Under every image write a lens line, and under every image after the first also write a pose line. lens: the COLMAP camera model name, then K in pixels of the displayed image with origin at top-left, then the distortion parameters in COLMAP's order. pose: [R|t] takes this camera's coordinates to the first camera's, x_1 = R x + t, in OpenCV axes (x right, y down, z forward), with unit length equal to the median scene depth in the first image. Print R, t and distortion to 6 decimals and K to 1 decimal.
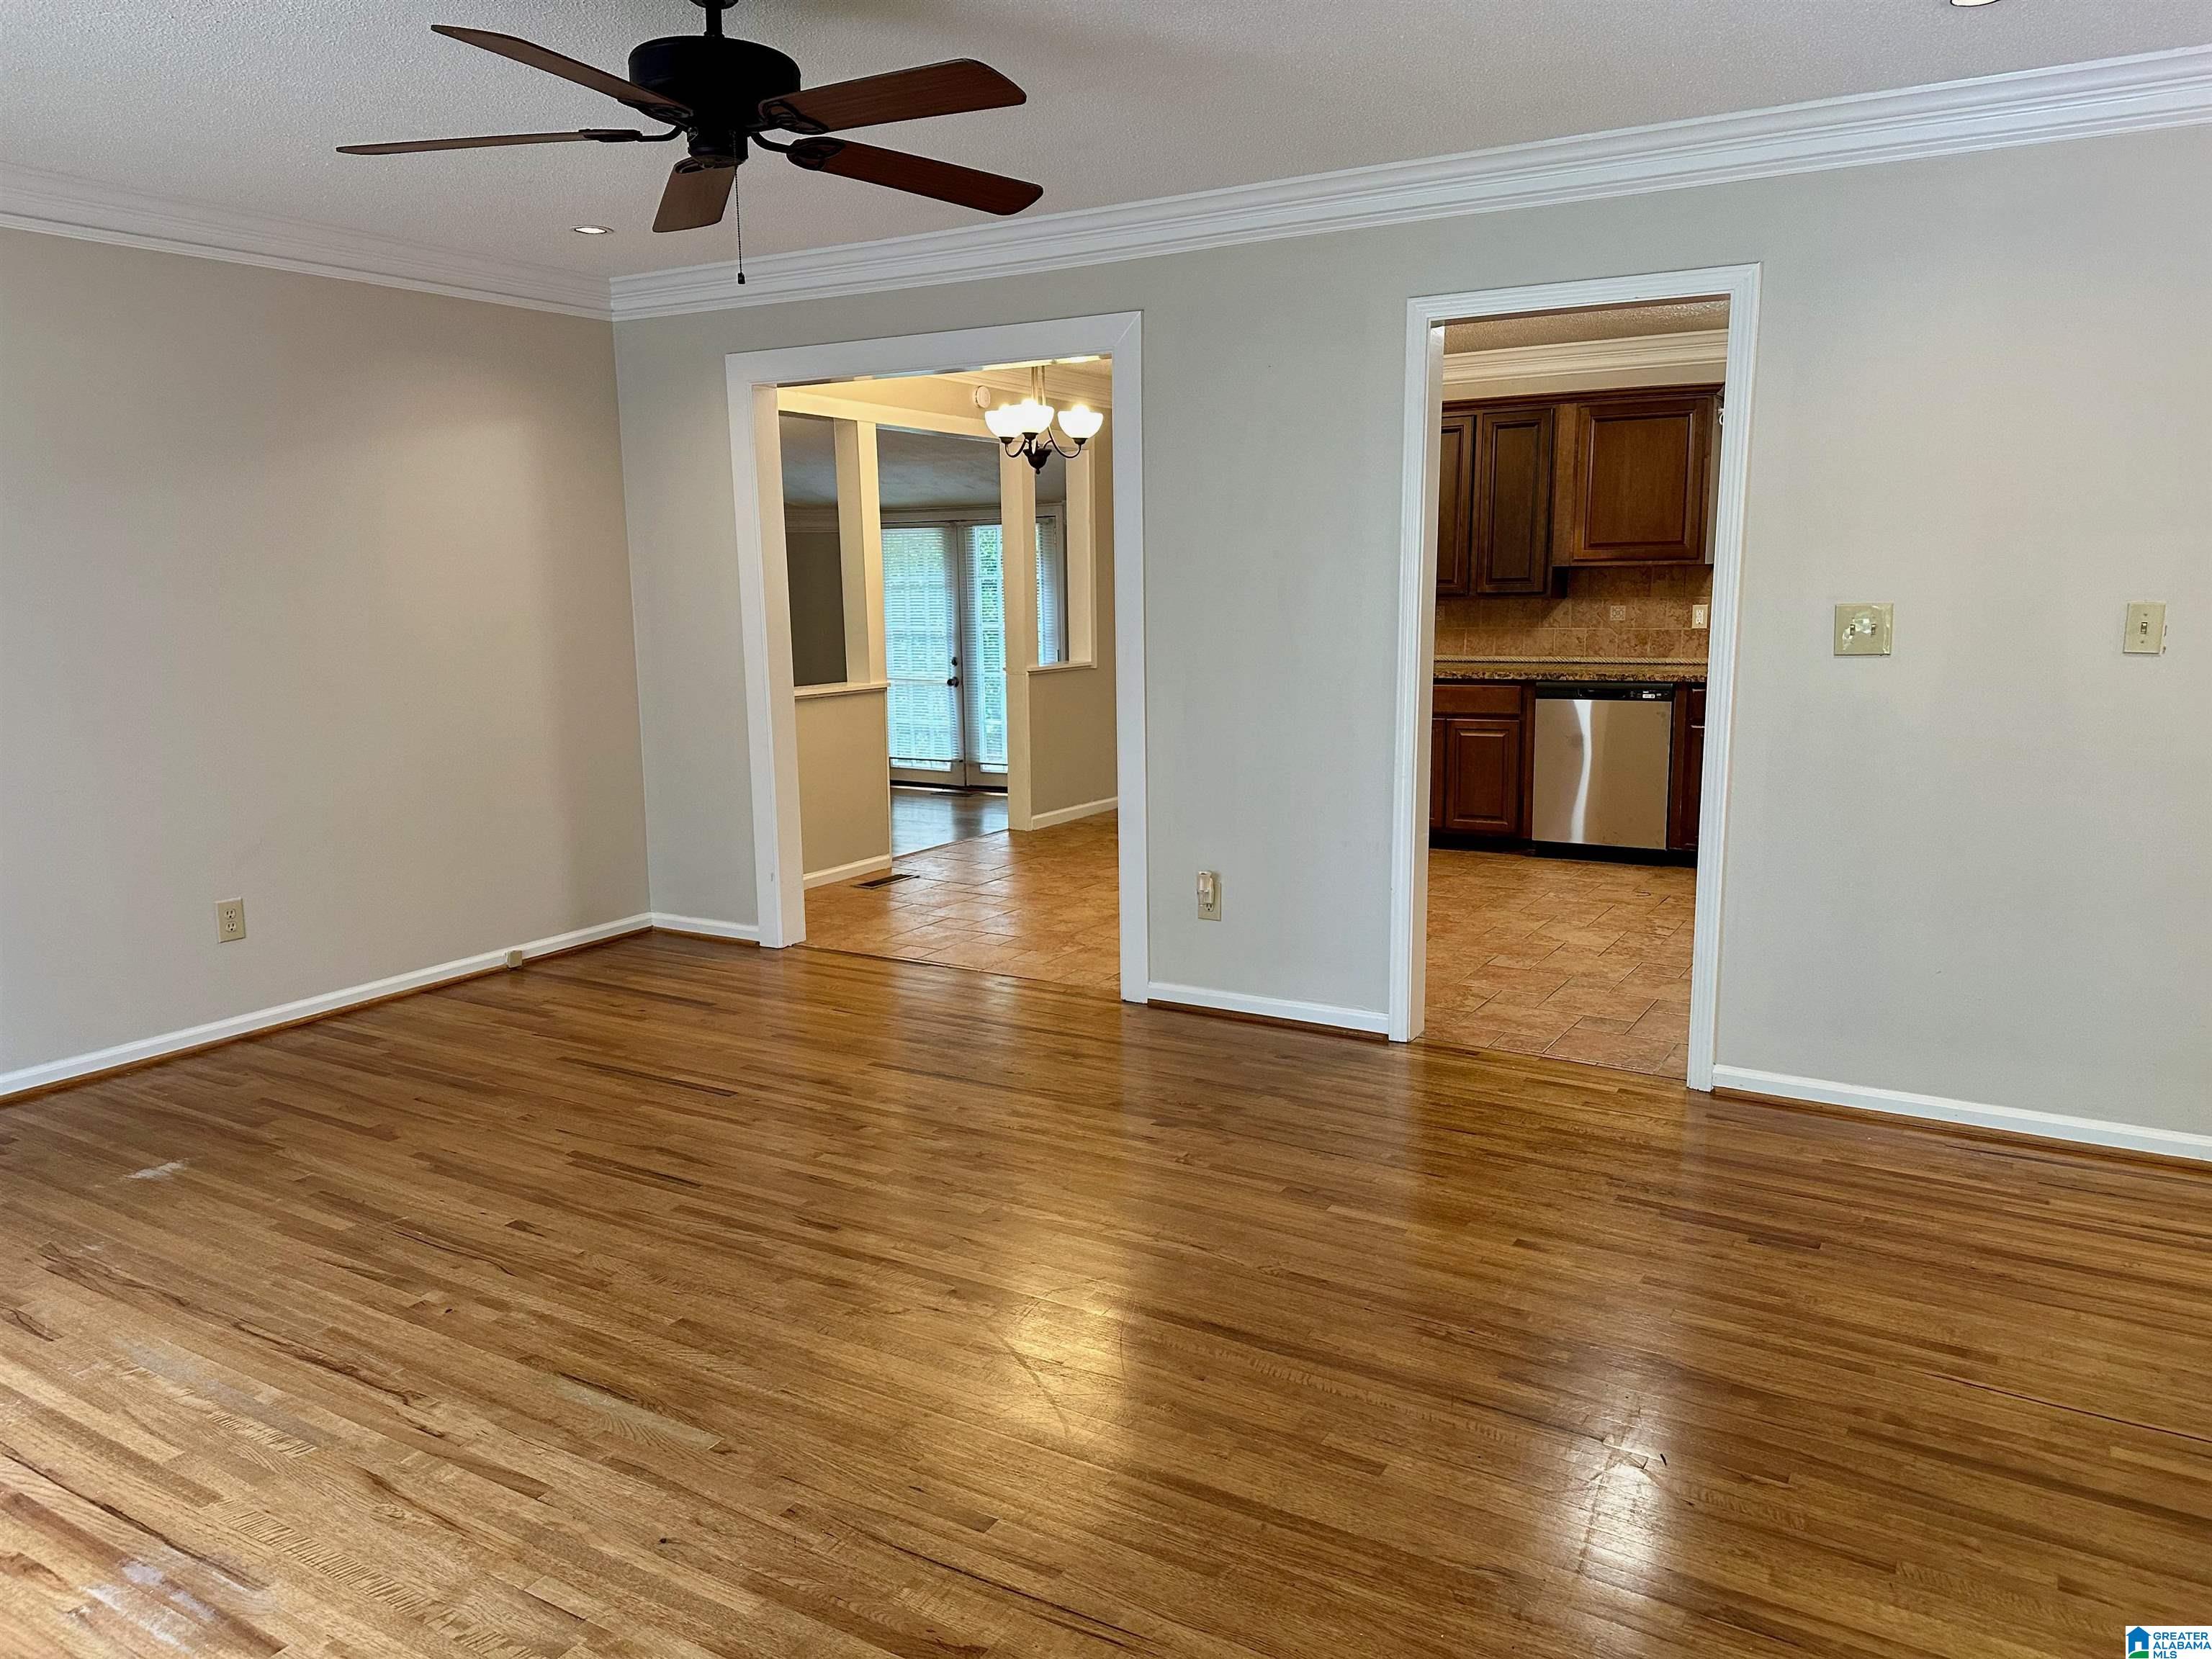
lens RADIAL K [[1530.9, 0, 1086.3], [0, 1530.9, 837.5], [0, 0, 1]] dist [0.083565, -0.104322]
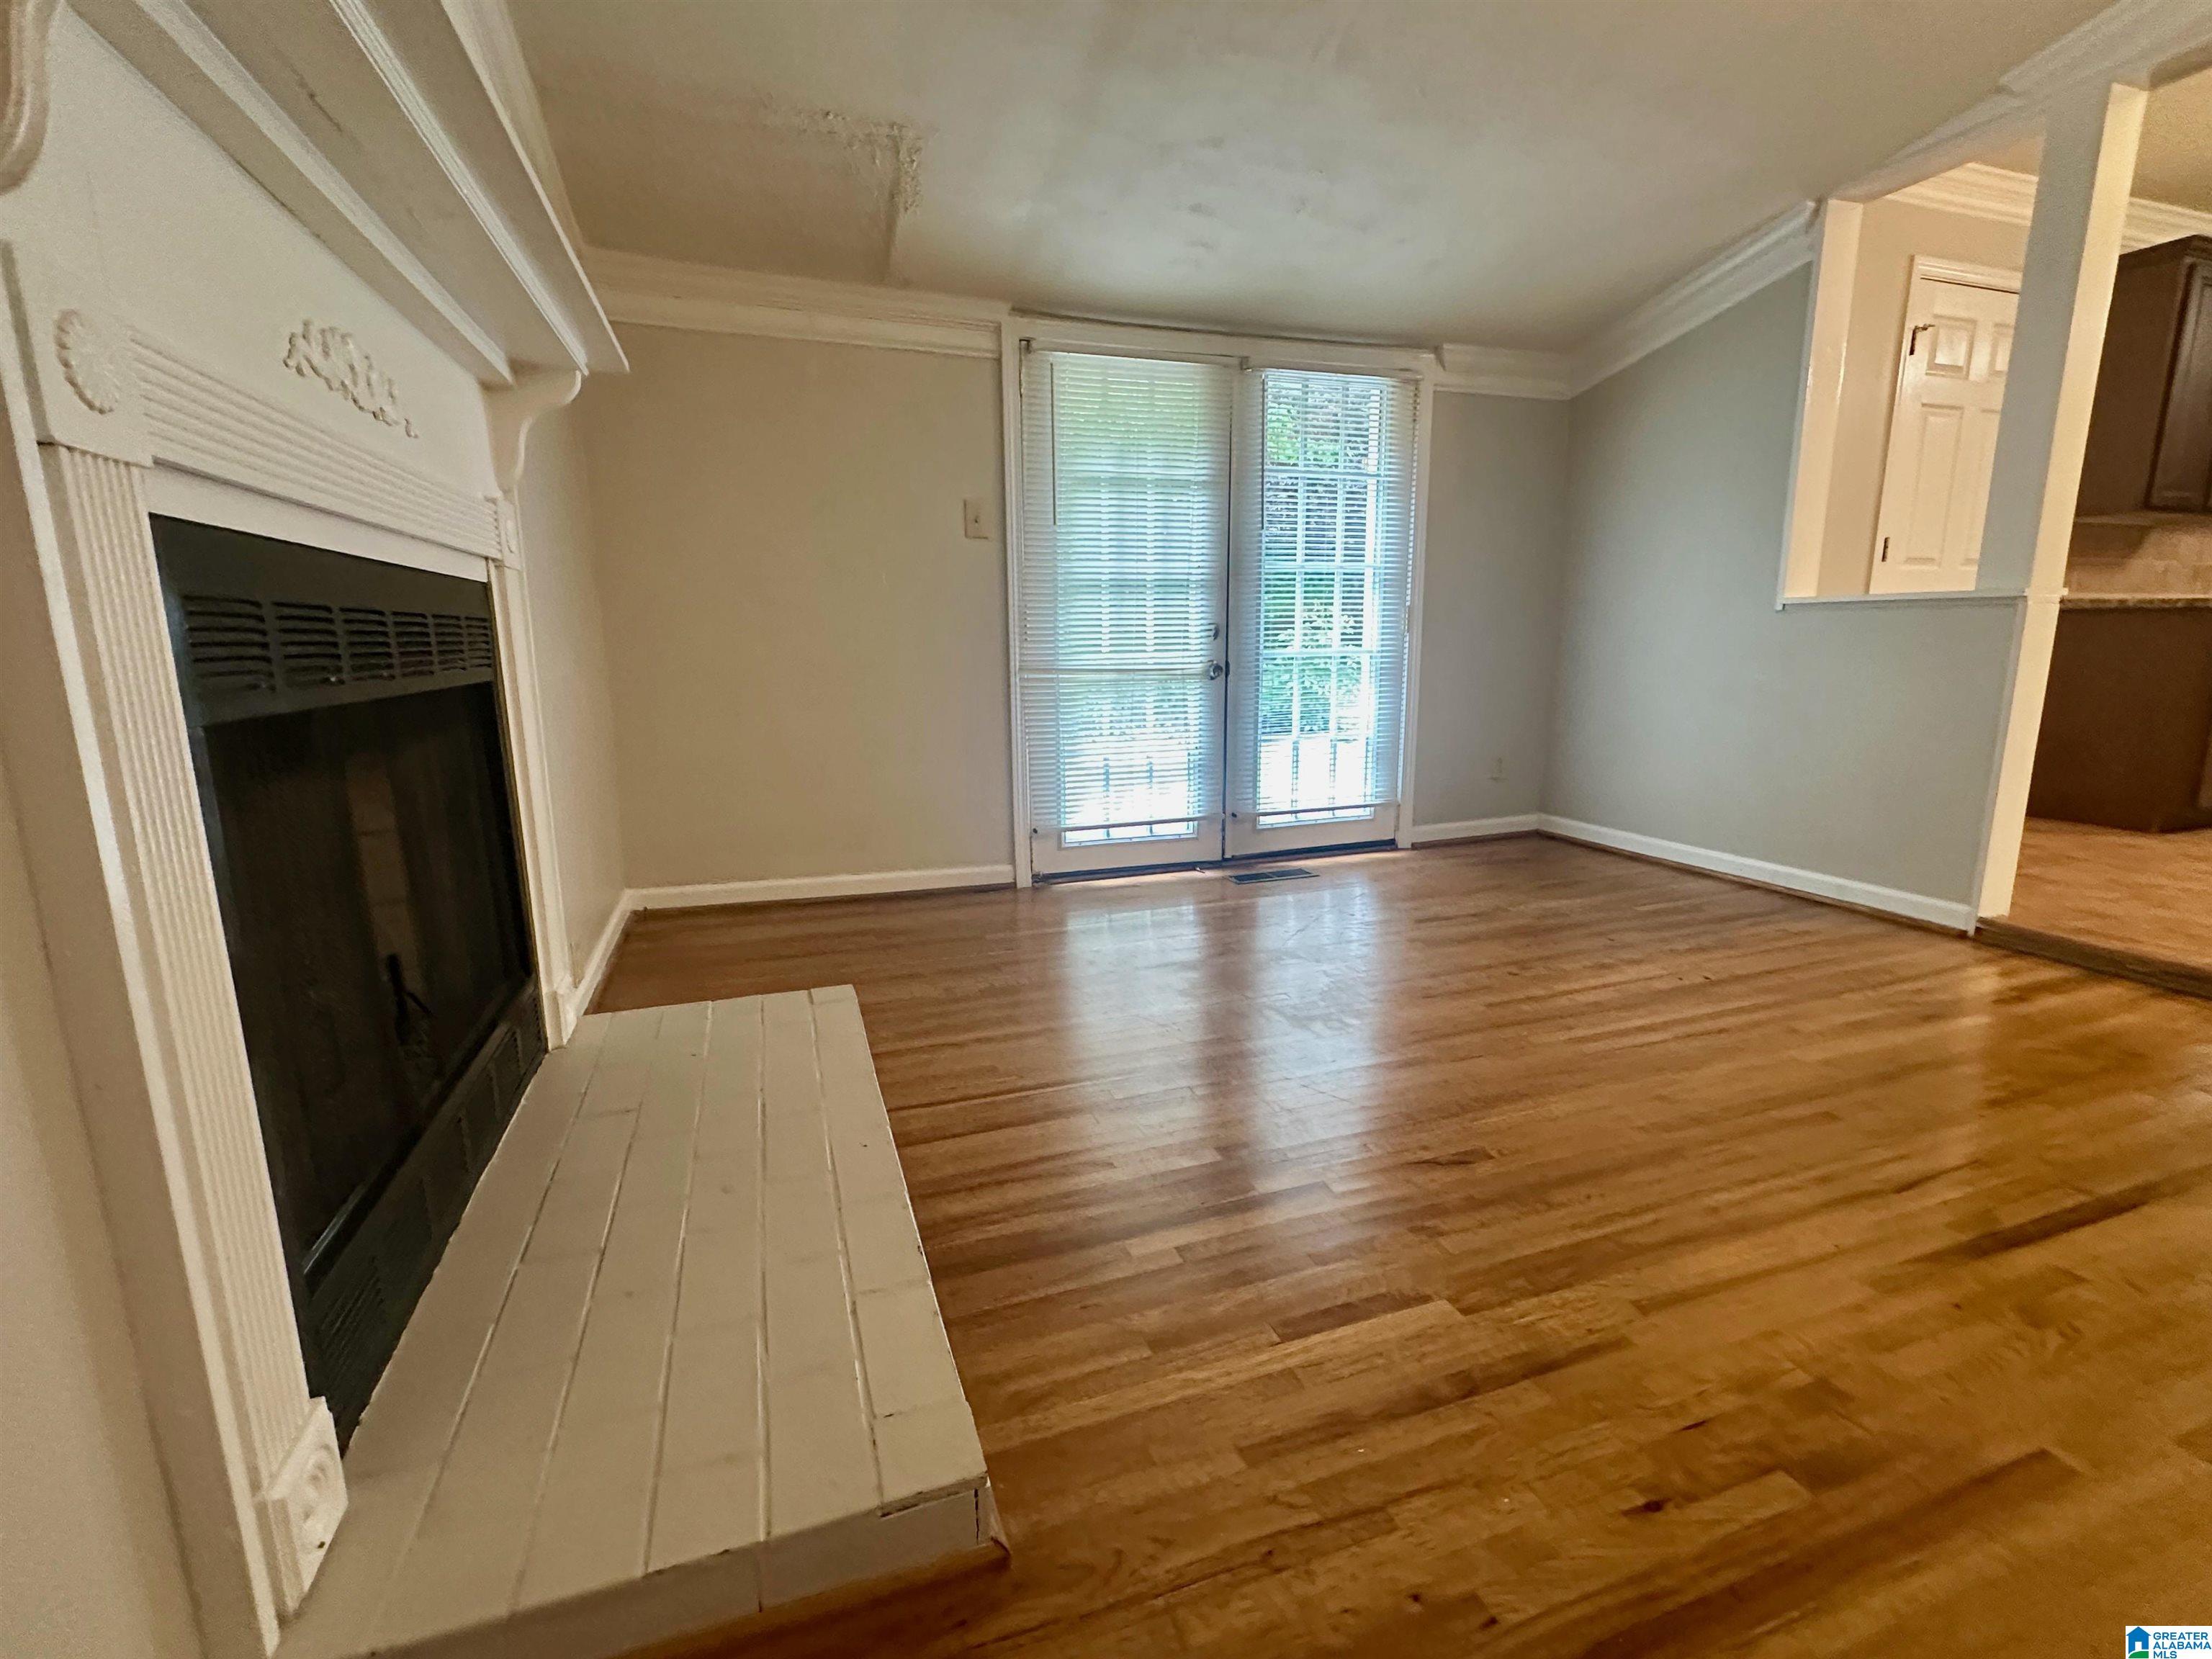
lens RADIAL K [[995.0, 0, 1112.2], [0, 995.0, 830.5], [0, 0, 1]] dist [-0.002003, 0.001342]
pose [[0.626773, -0.141647, 0.766219, -0.538977], [0.132774, 0.988372, 0.074105, -0.108696], [-0.767807, 0.055287, 0.638292, 1.143635]]
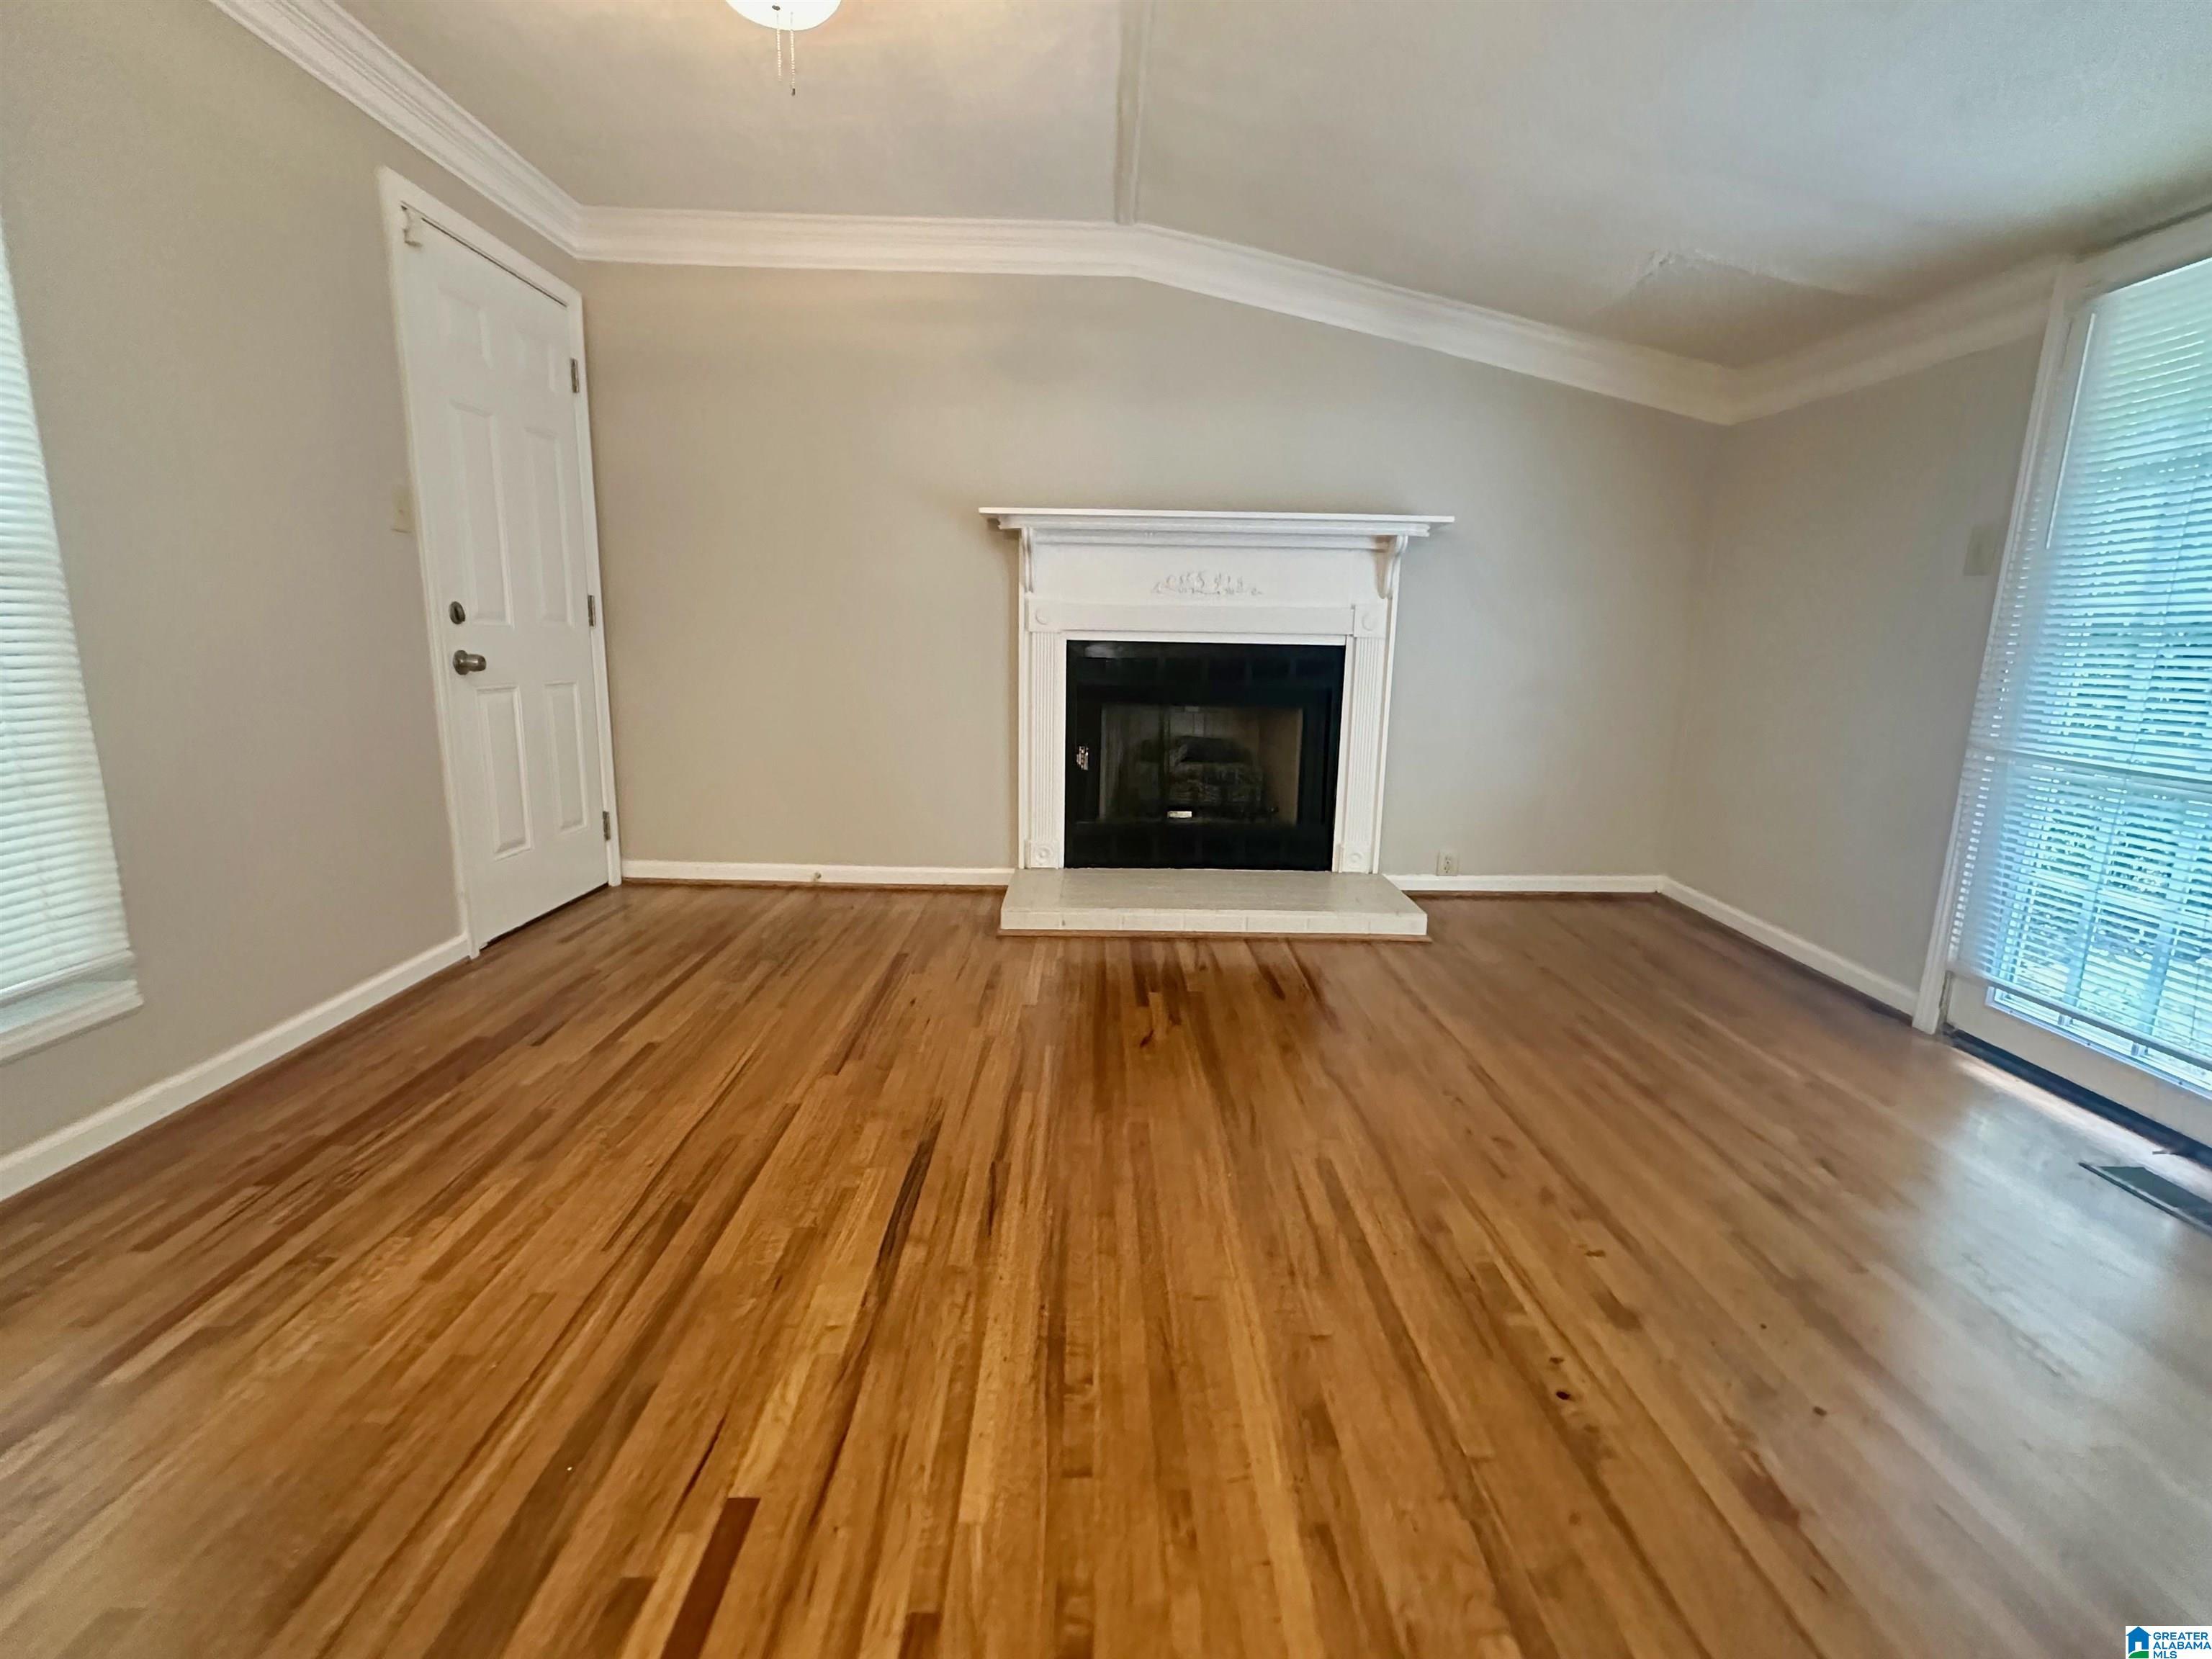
lens RADIAL K [[995.0, 0, 1109.2], [0, 995.0, 835.1], [0, 0, 1]] dist [-0.002003, 0.001342]
pose [[0.534732, 0.191140, -0.823120, -0.095217], [-0.169165, 0.978577, 0.117344, -0.113557], [0.827916, 0.076495, 0.555611, 1.035579]]
